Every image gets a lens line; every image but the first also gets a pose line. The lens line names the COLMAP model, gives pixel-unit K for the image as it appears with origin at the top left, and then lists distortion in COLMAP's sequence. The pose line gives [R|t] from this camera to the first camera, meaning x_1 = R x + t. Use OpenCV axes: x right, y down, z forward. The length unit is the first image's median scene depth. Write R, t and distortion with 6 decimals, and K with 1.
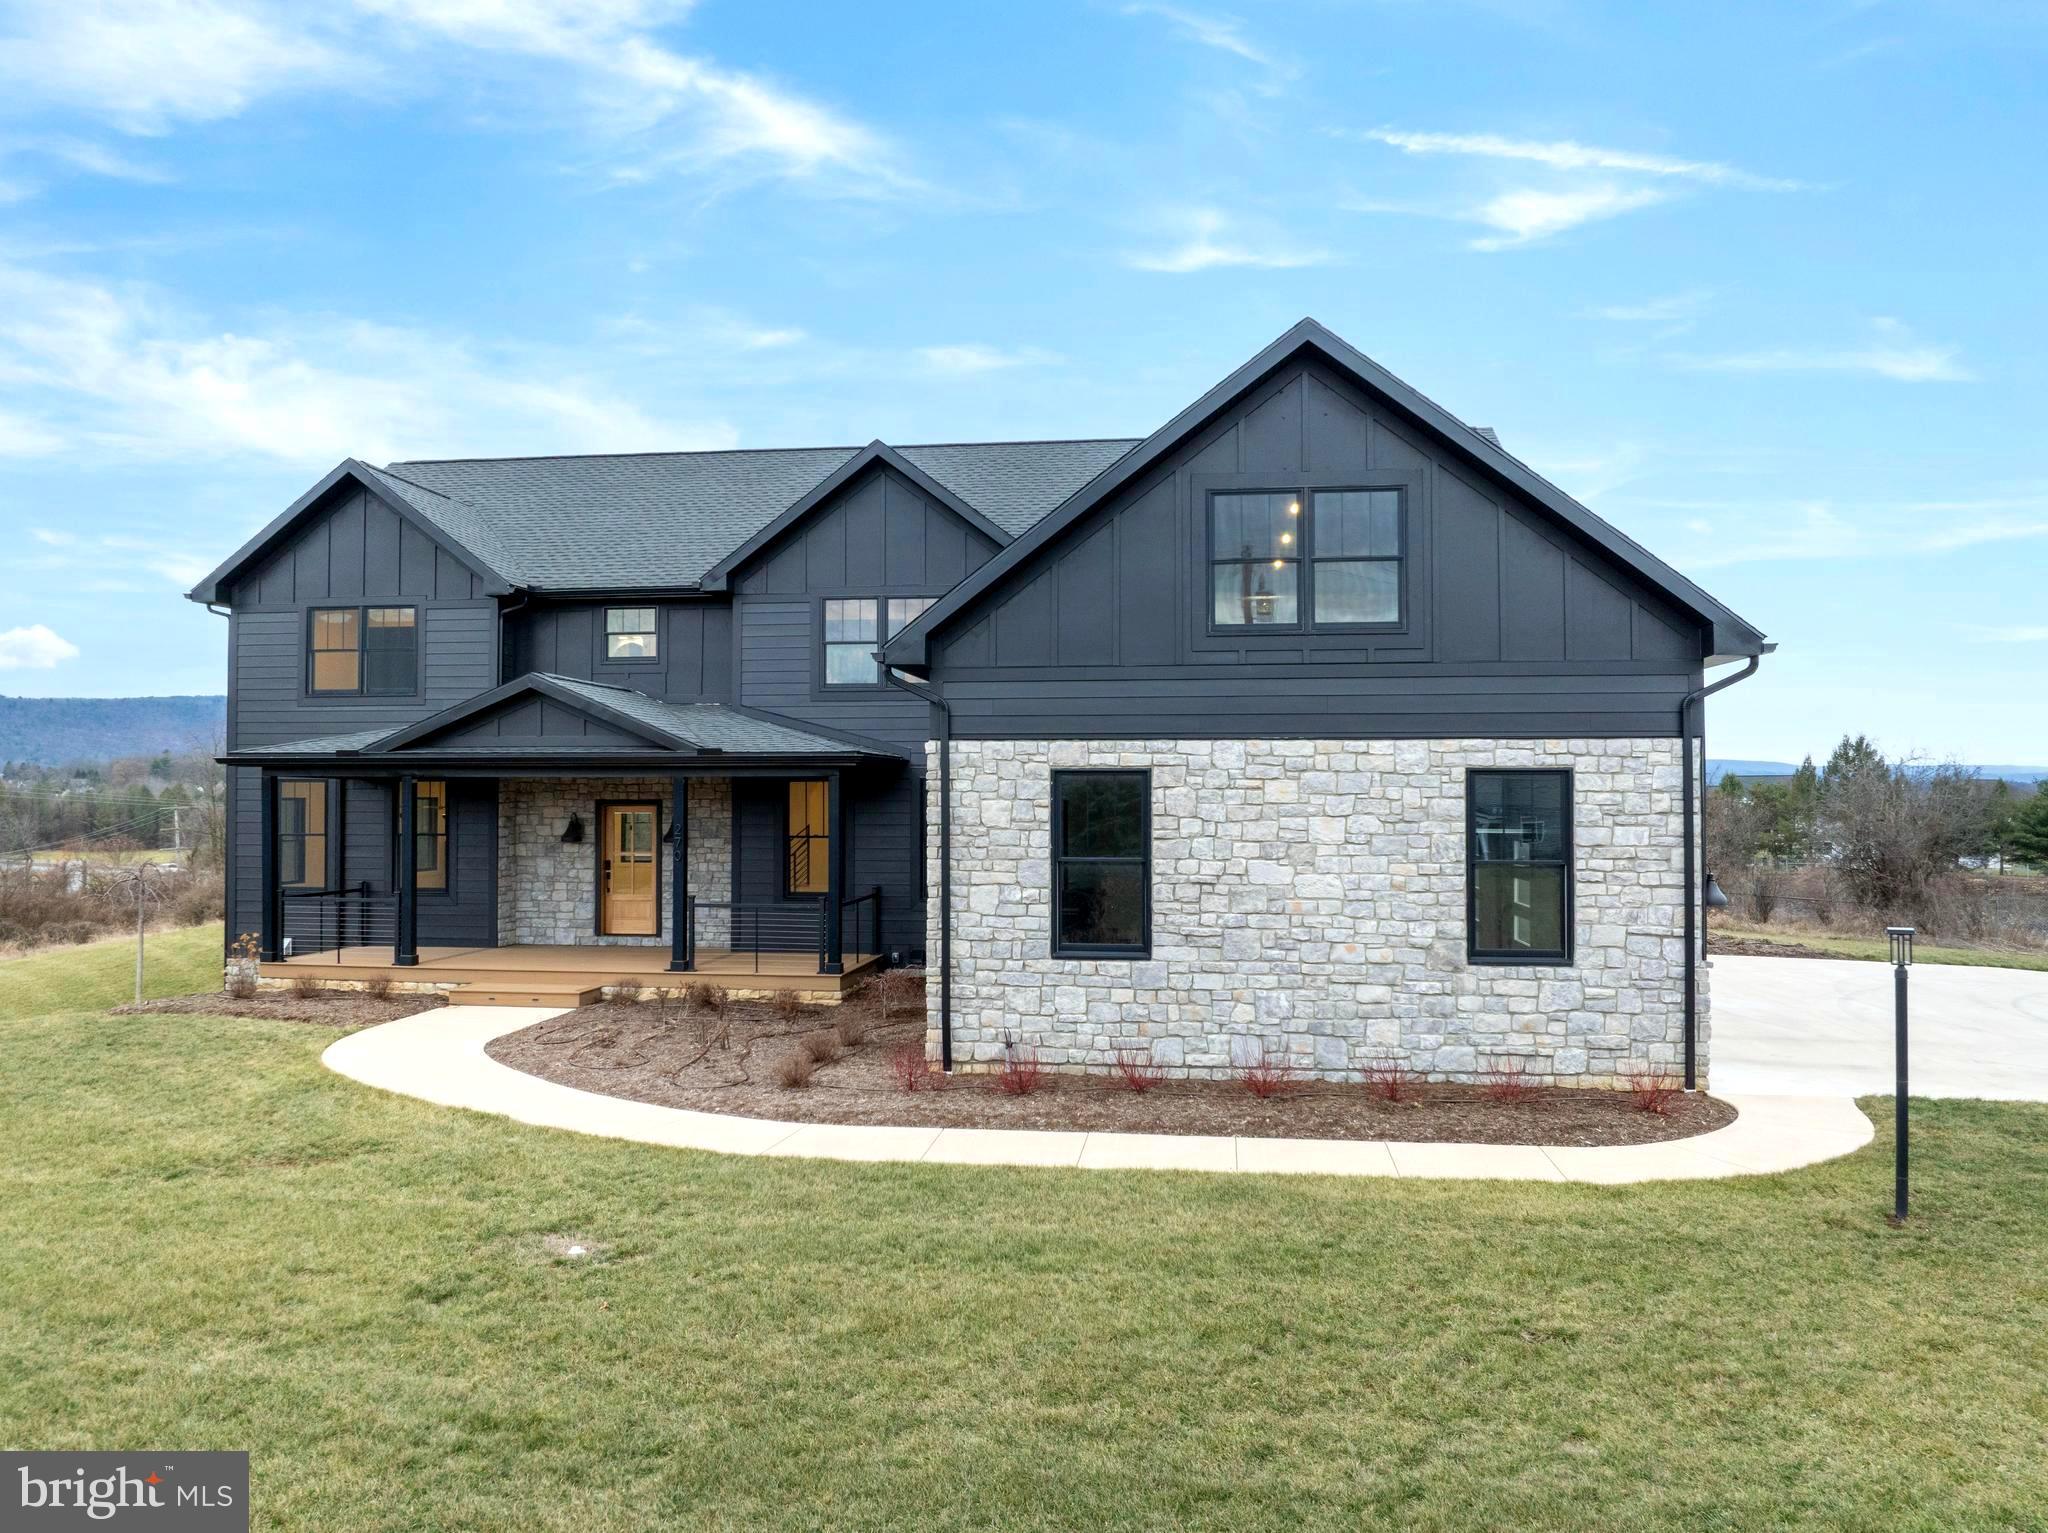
lens RADIAL K [[1448.6, 0, 1028.7], [0, 1448.6, 763.2], [0, 0, 1]] dist [-0.035805, -0.009320]
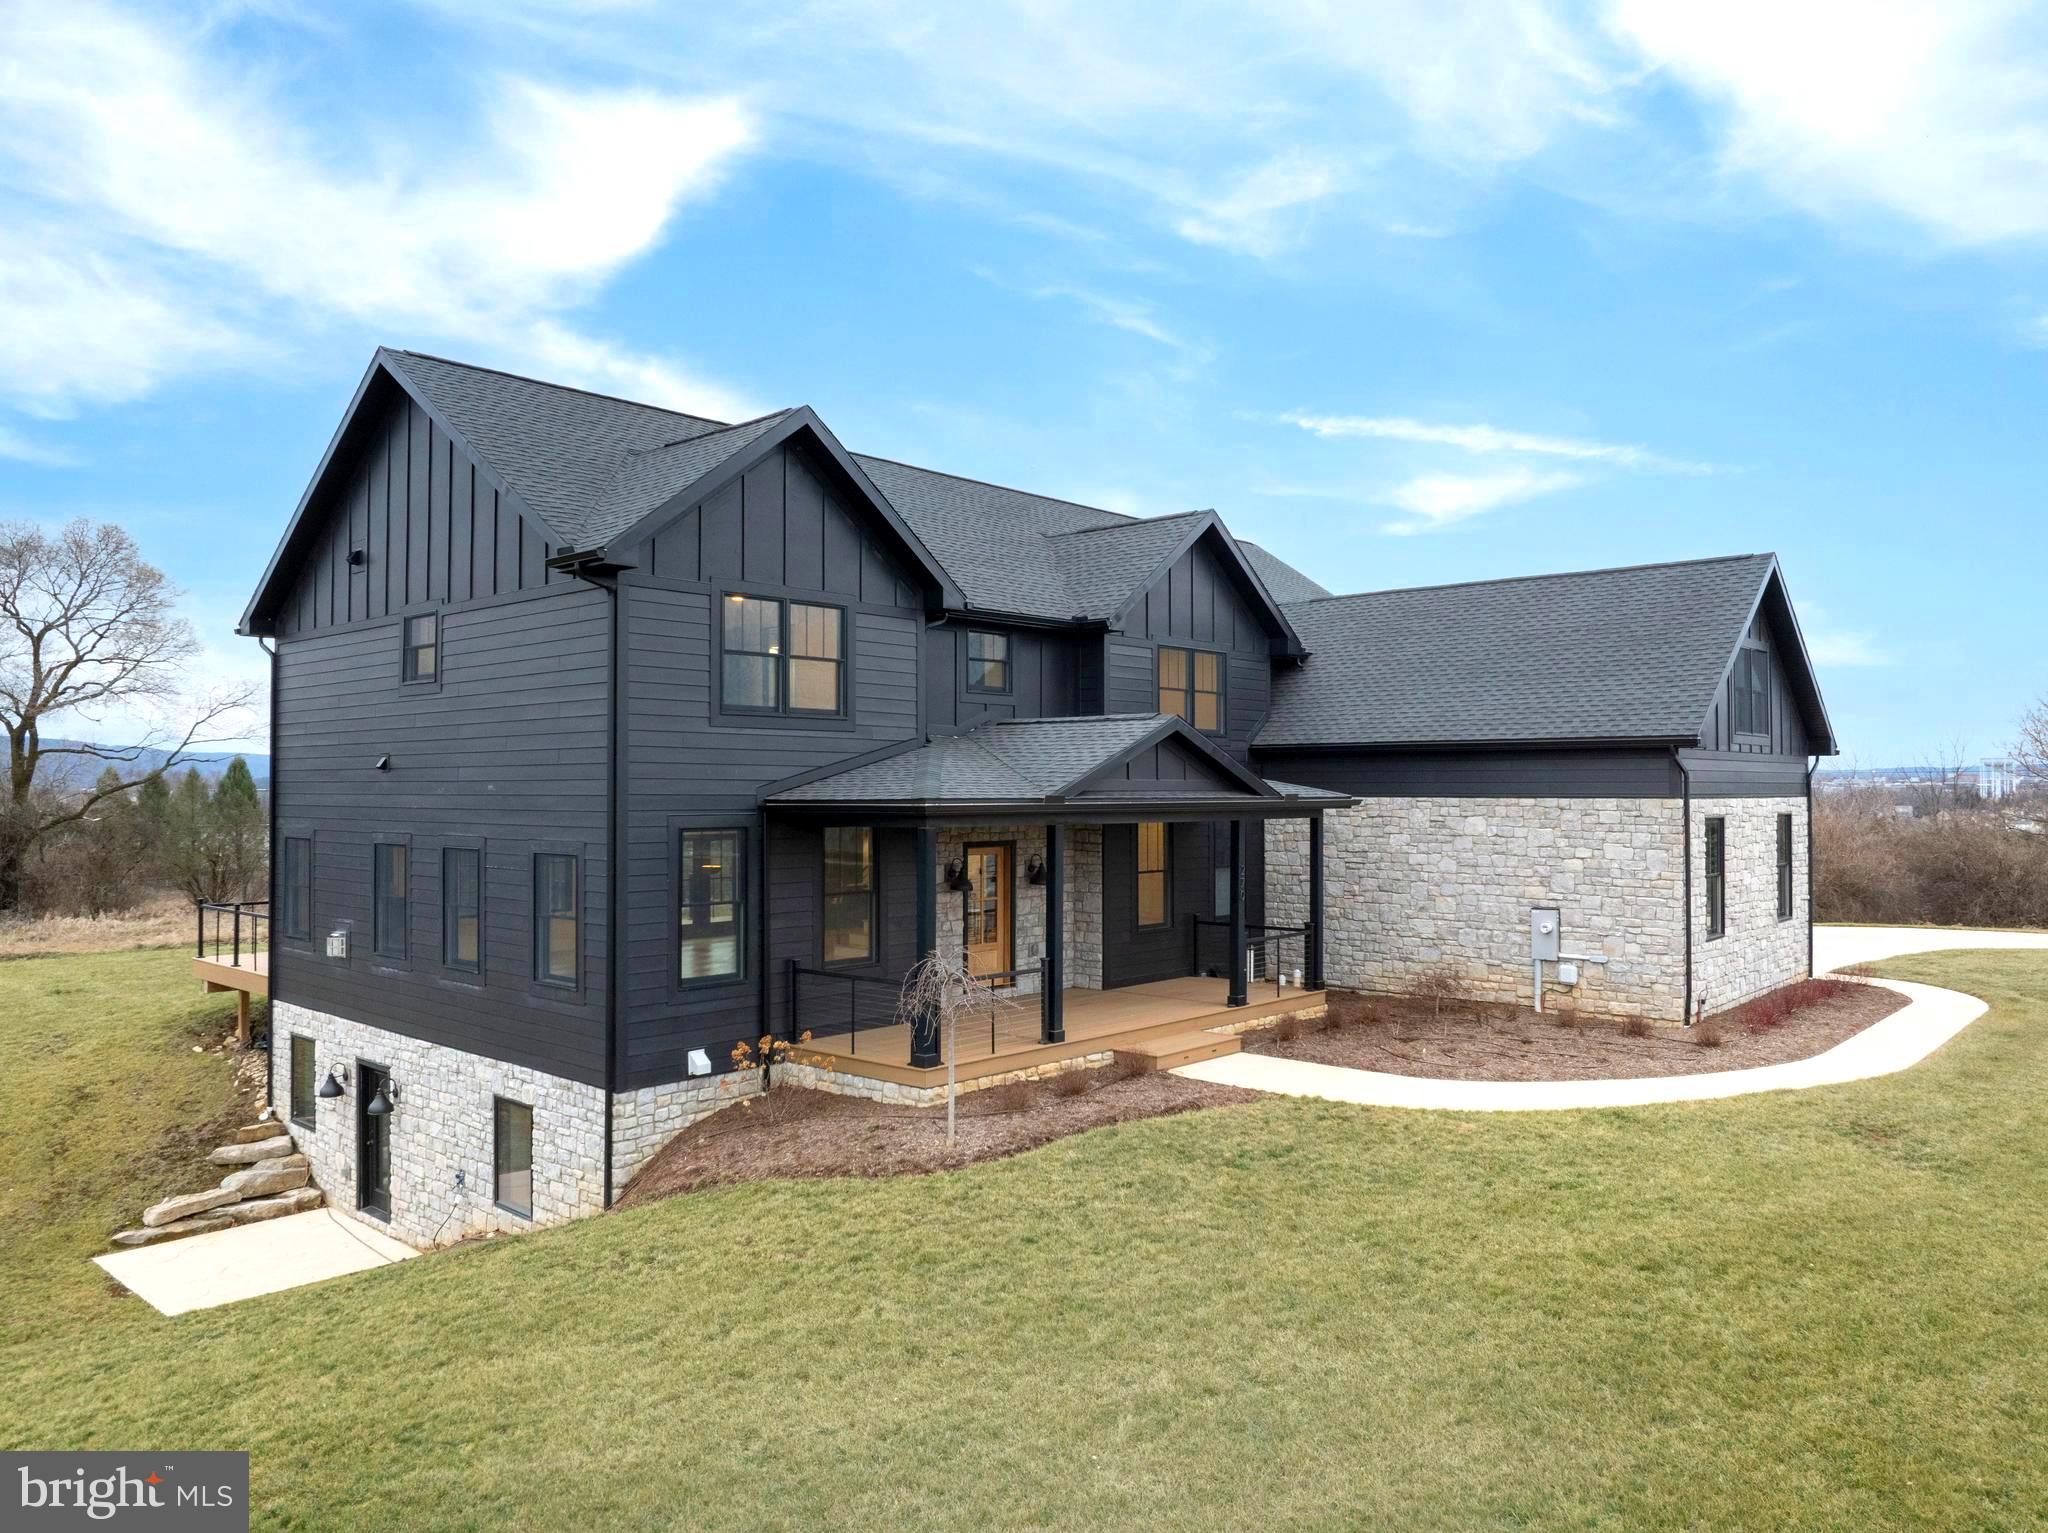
lens RADIAL K [[1439.9, 0, 1024.0], [0, 1439.9, 766.5], [0, 0, 1]] dist [-0.033022, -0.005918]
pose [[0.569609, 0.012343, 0.821823, -1.062144], [-0.017733, 0.999839, -0.002726, -0.021189], [-0.821724, -0.013021, 0.569736, 0.480137]]
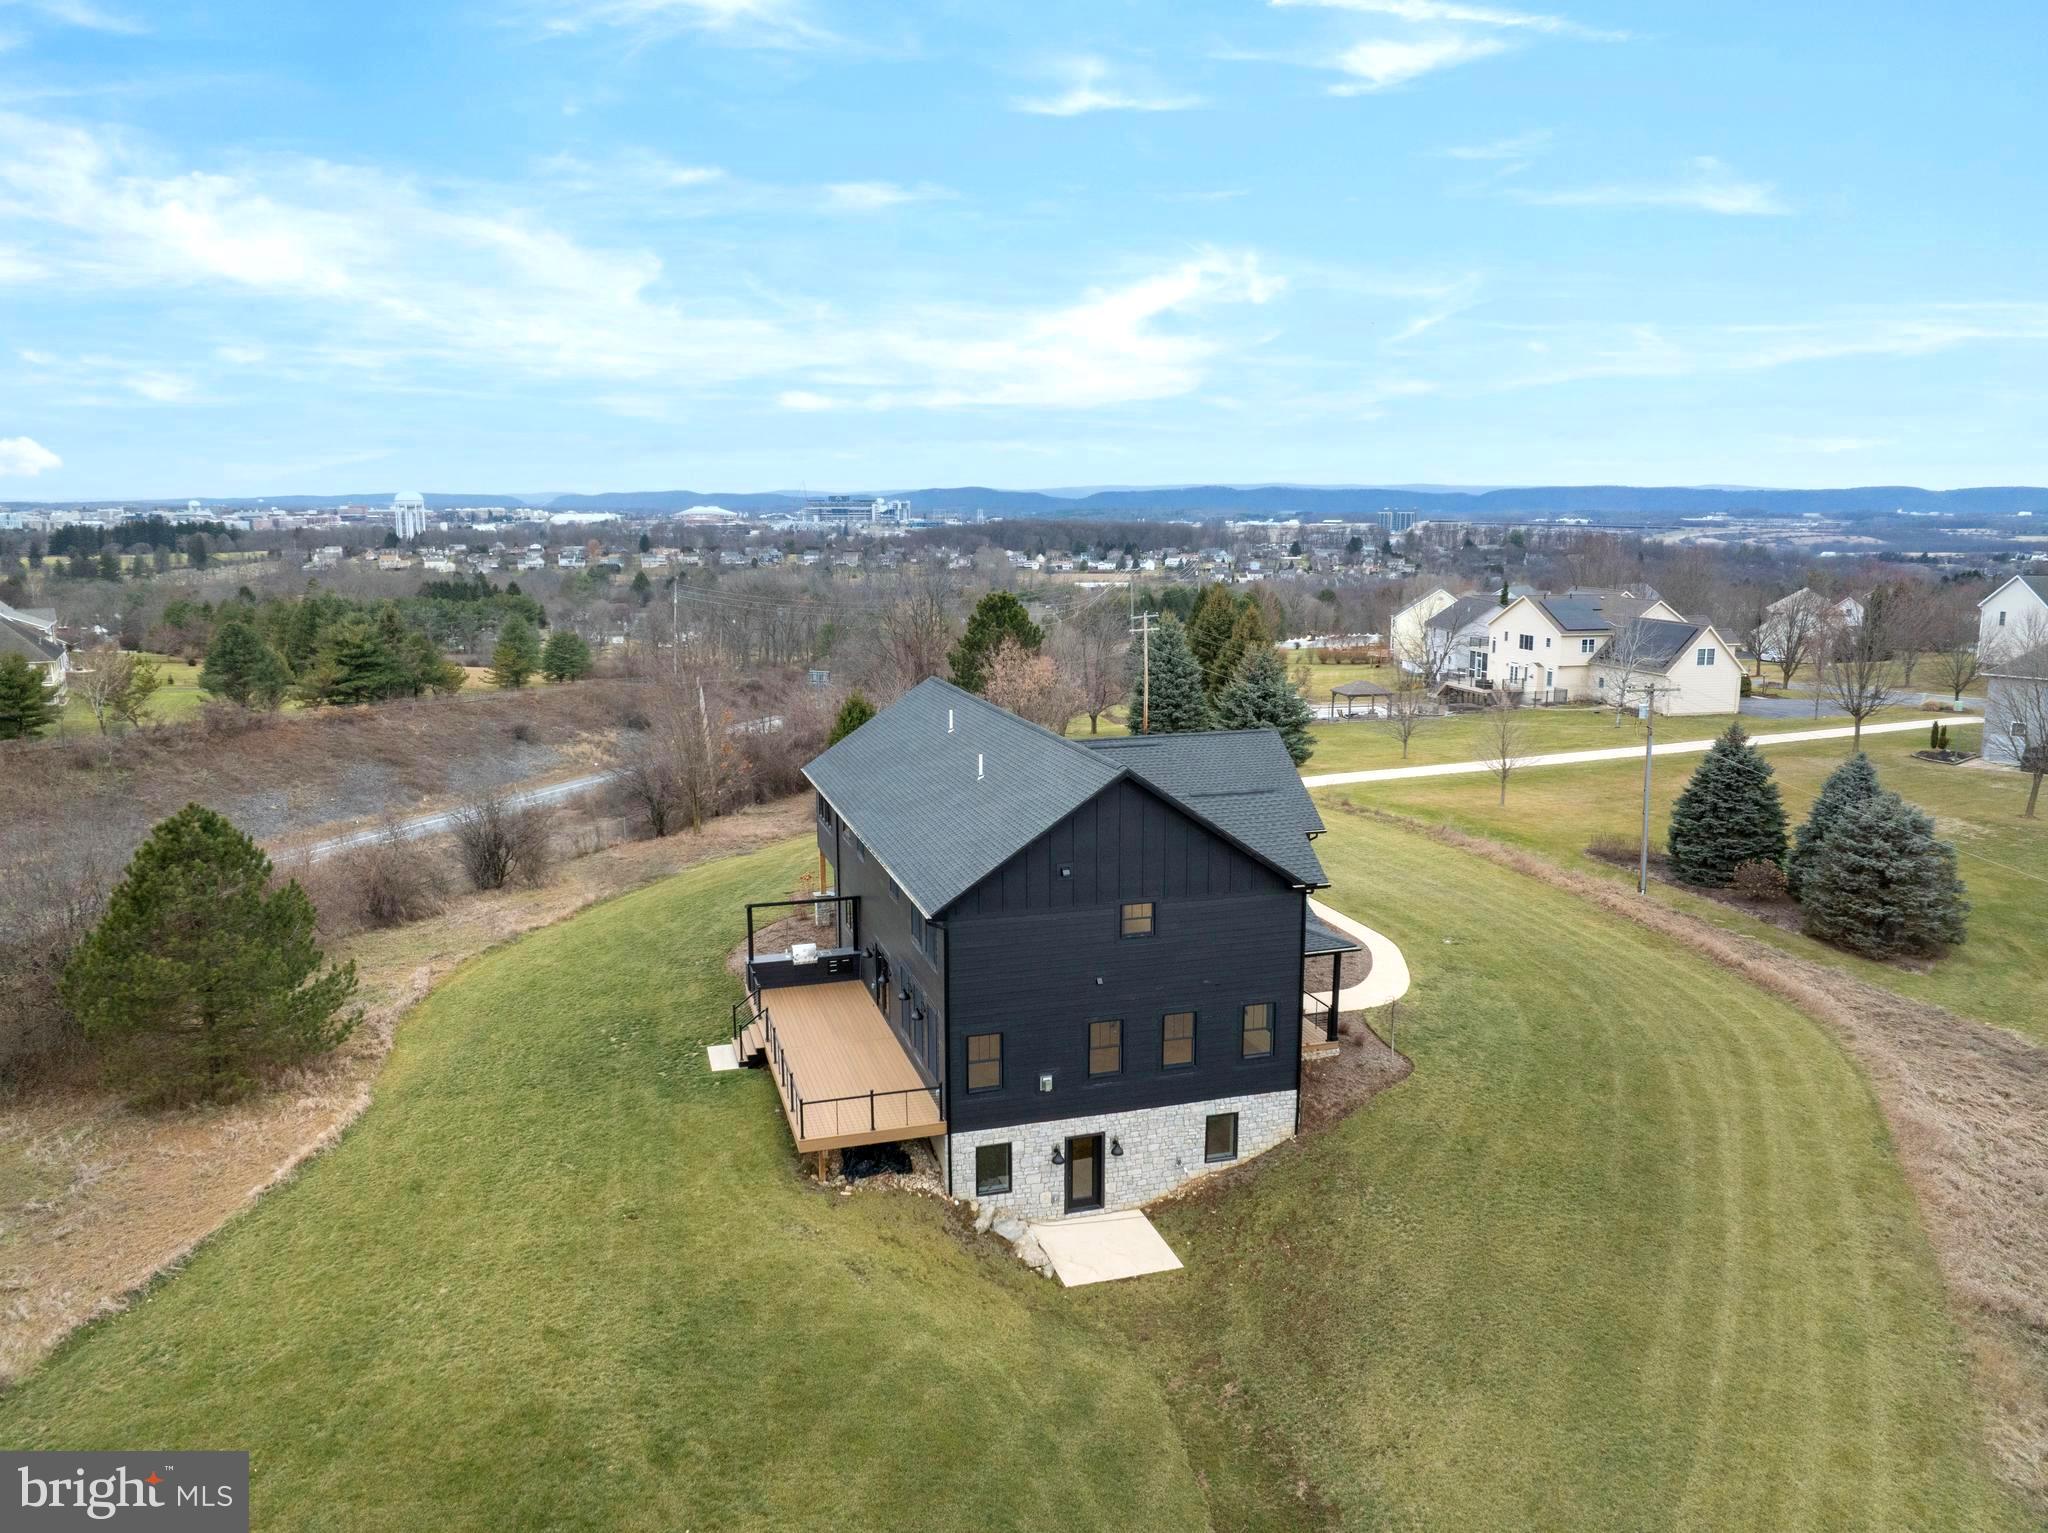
lens RADIAL K [[1448.6, 0, 1028.7], [0, 1448.6, 763.2], [0, 0, 1]] dist [-0.035805, -0.009320]
pose [[-0.416936, -0.157943, 0.895108, -1.982910], [-0.018688, 0.986068, 0.165289, -0.542669], [-0.908744, 0.052187, -0.414079, 2.073800]]
